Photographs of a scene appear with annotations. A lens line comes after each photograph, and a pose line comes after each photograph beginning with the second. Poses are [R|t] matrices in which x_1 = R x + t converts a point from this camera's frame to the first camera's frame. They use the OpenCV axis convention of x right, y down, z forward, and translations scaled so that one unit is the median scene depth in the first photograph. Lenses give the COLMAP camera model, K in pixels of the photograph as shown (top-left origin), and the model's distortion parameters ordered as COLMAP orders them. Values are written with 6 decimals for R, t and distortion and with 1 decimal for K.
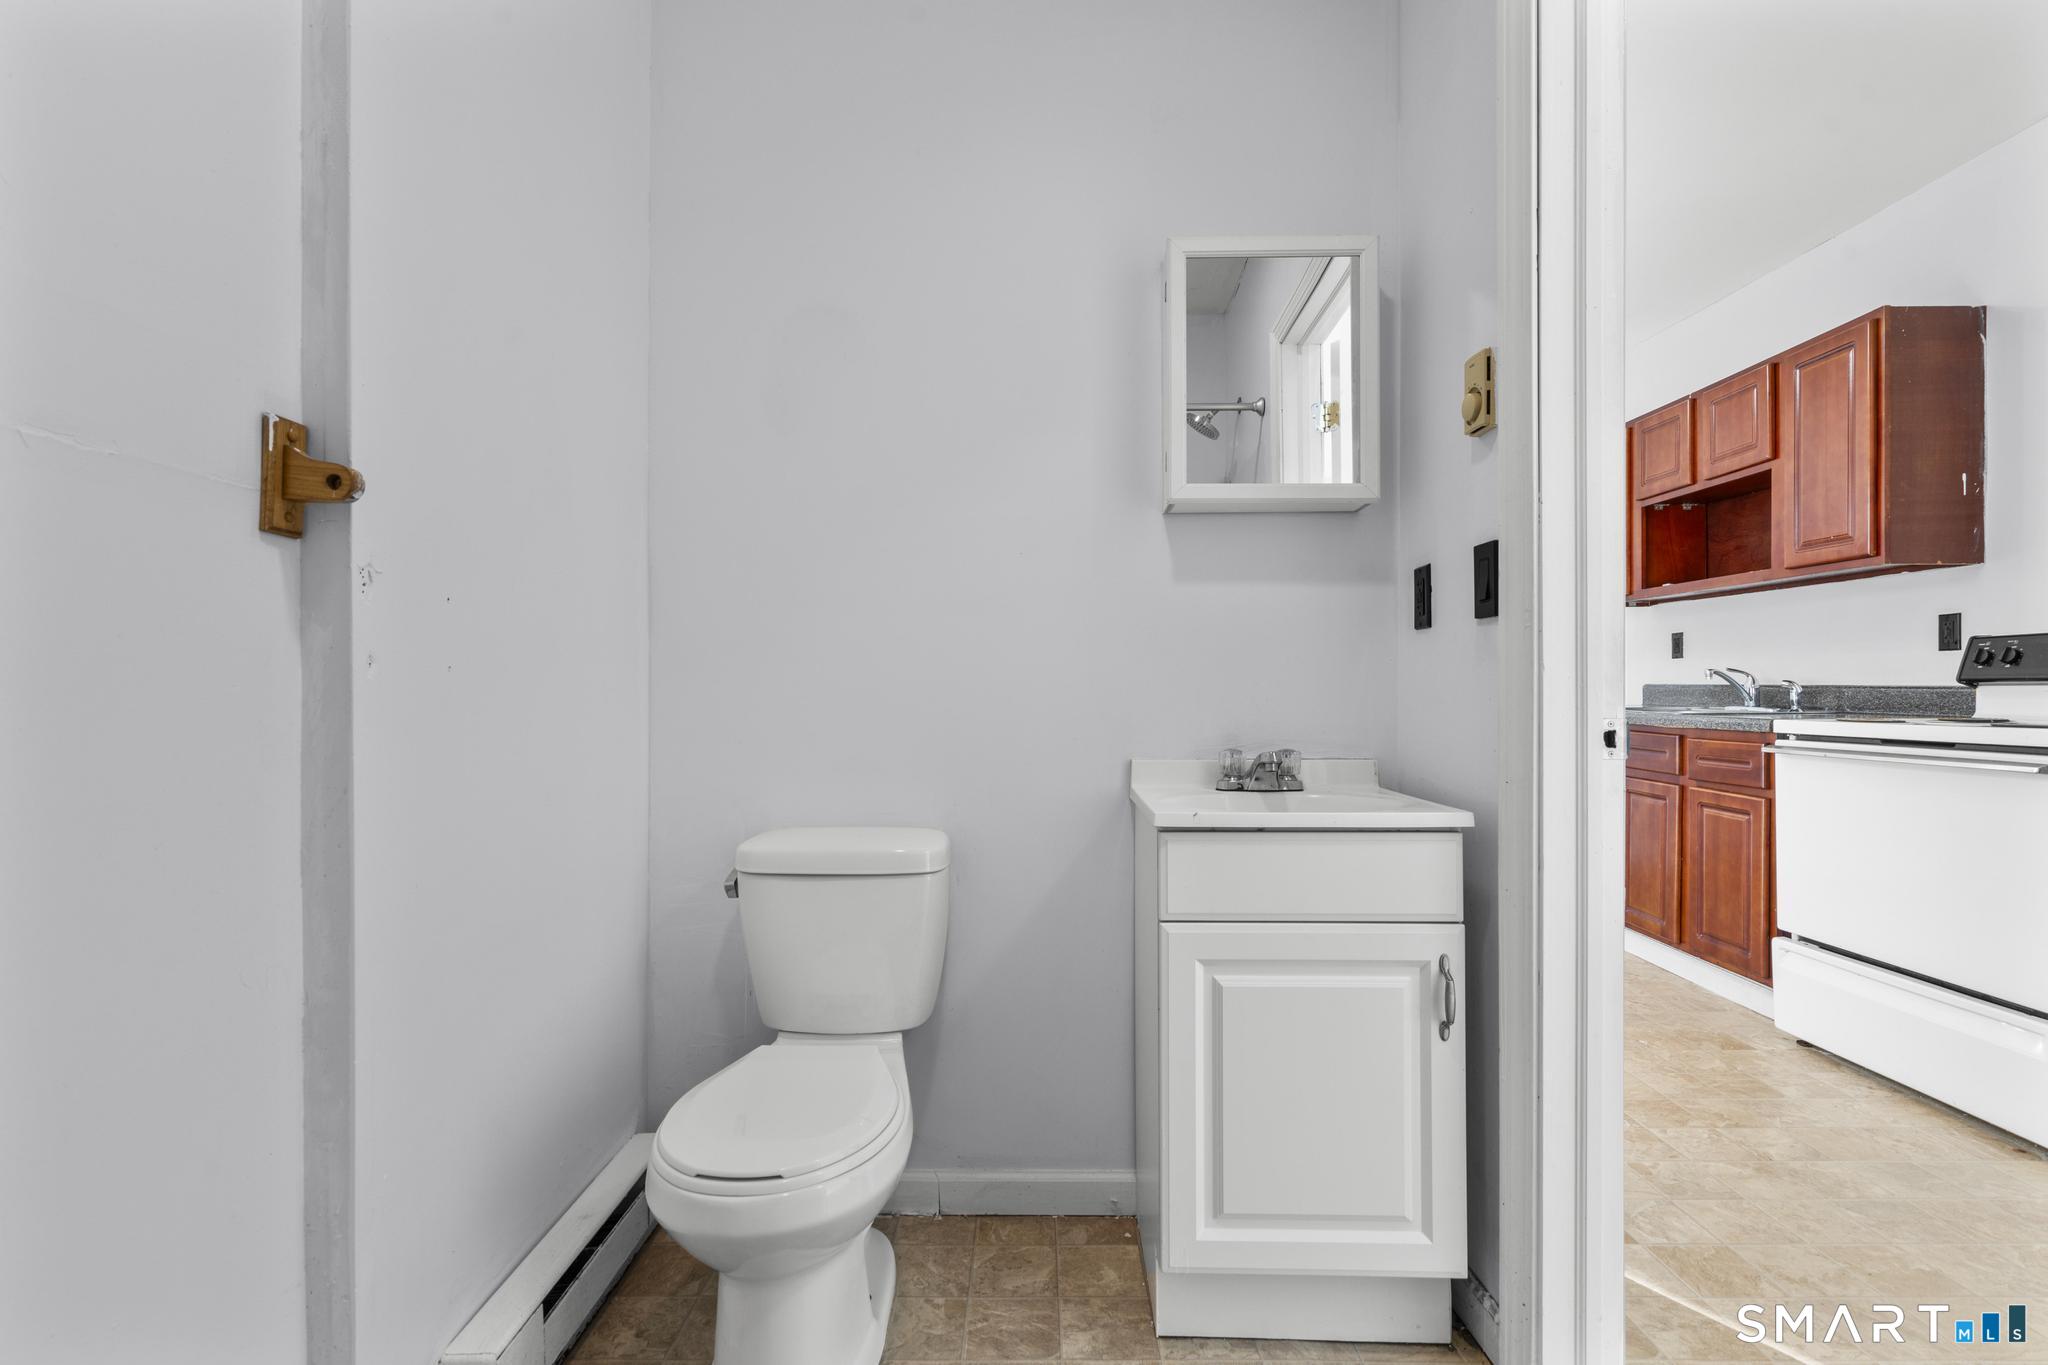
lens RADIAL K [[920.4, 0, 1034.9], [0, 920.4, 679.7], [0, 0, 1]] dist [-0.005848, 0.003645]
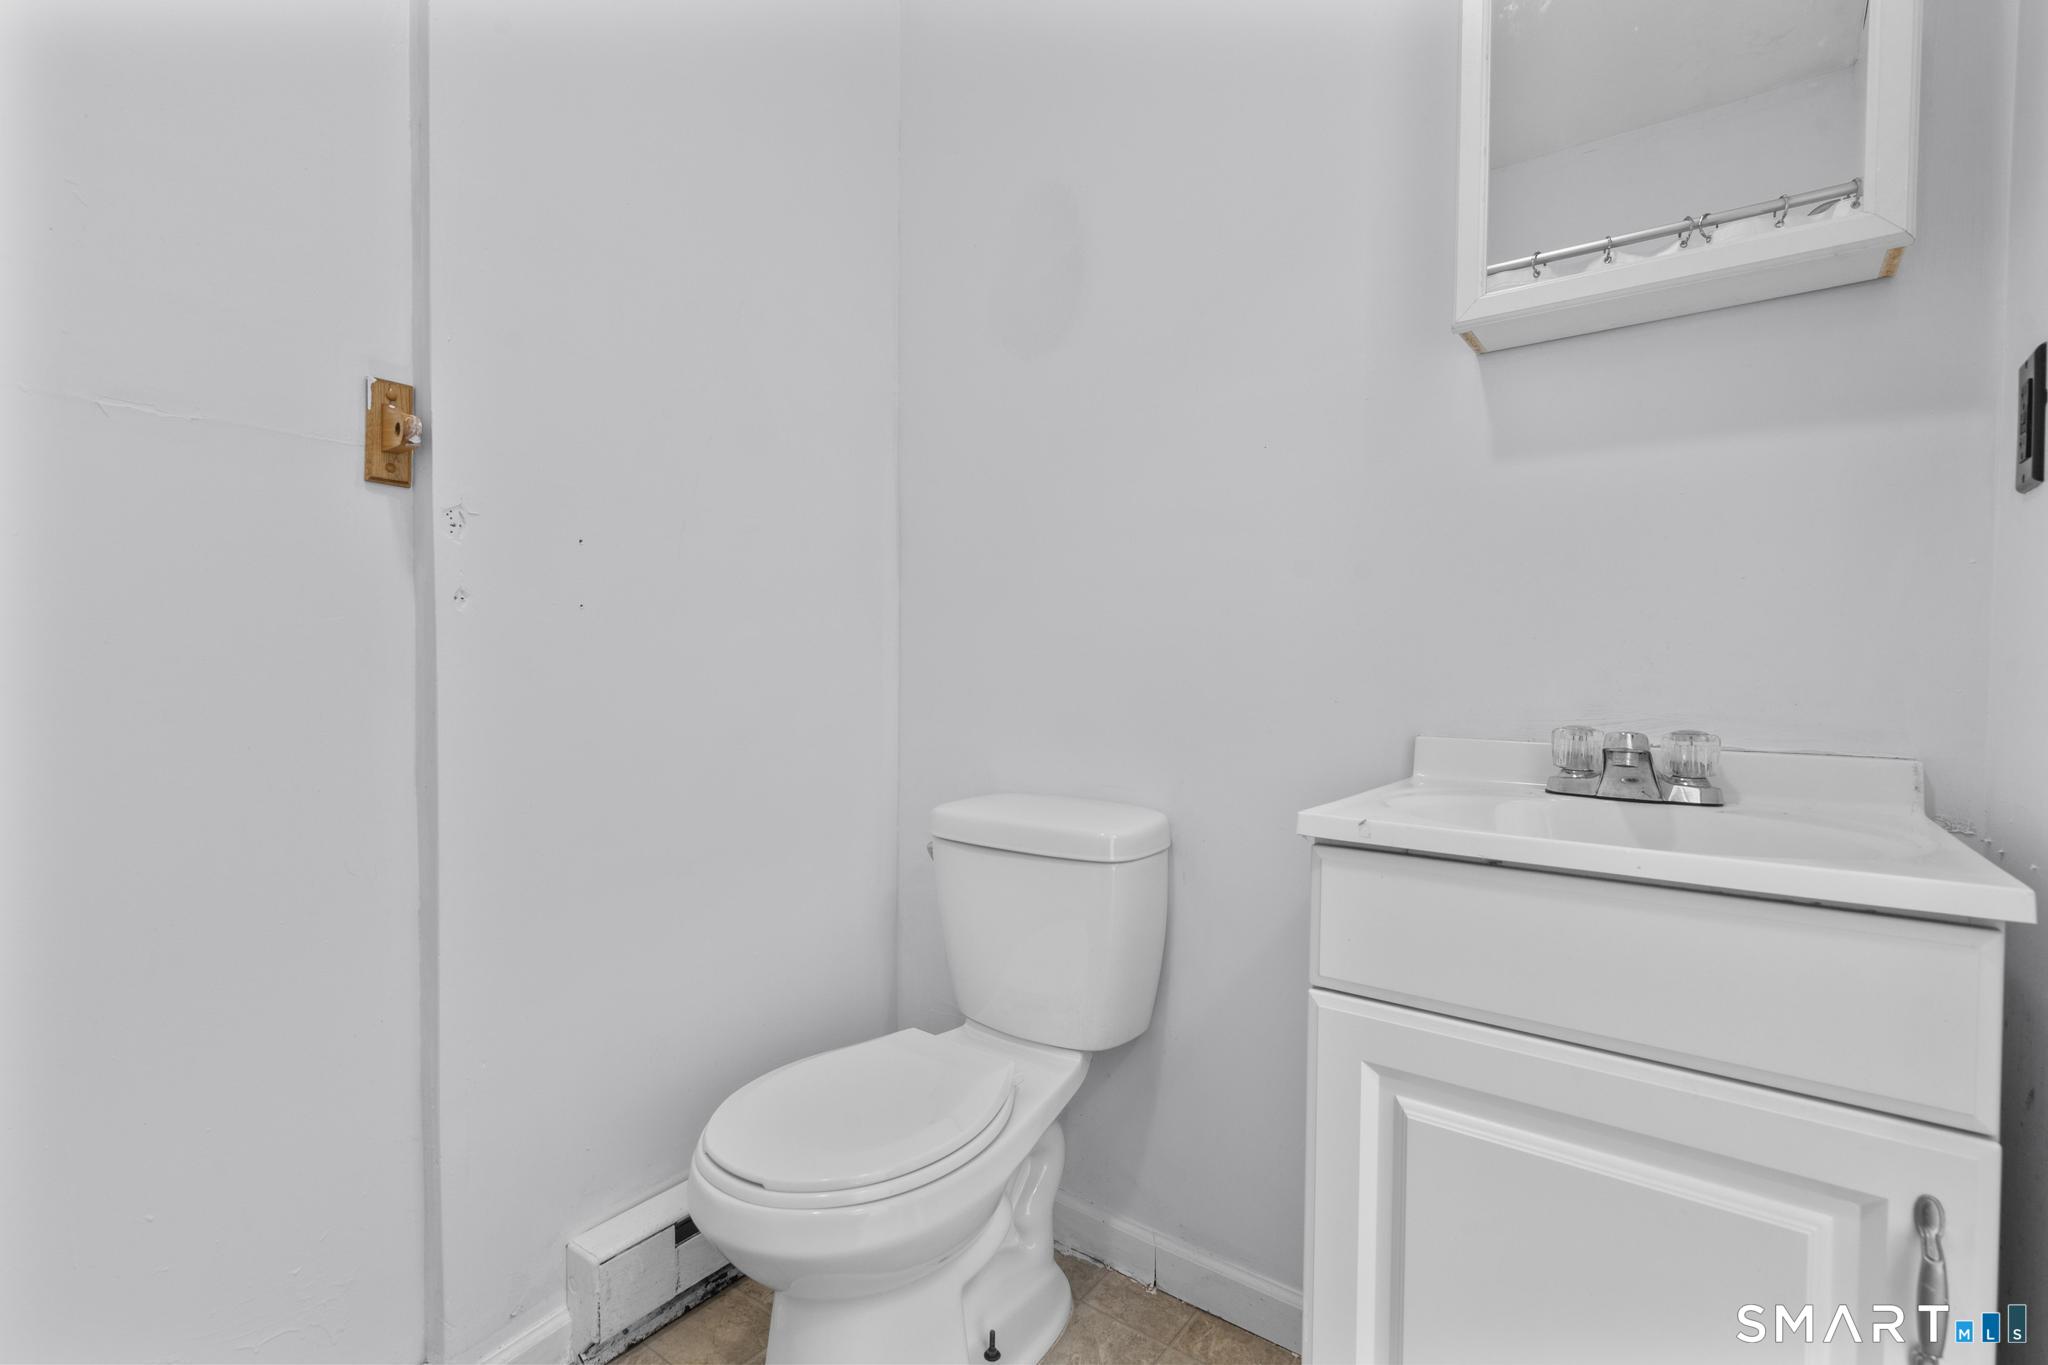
lens RADIAL K [[920.4, 0, 1022.5], [0, 920.4, 680.7], [0, 0, 1]] dist [-0.005848, 0.003645]
pose [[0.808386, 0.018749, -0.588354, 0.344141], [-0.001109, 0.999539, 0.030328, 0.035076], [0.588652, -0.023864, 0.808034, 0.382479]]
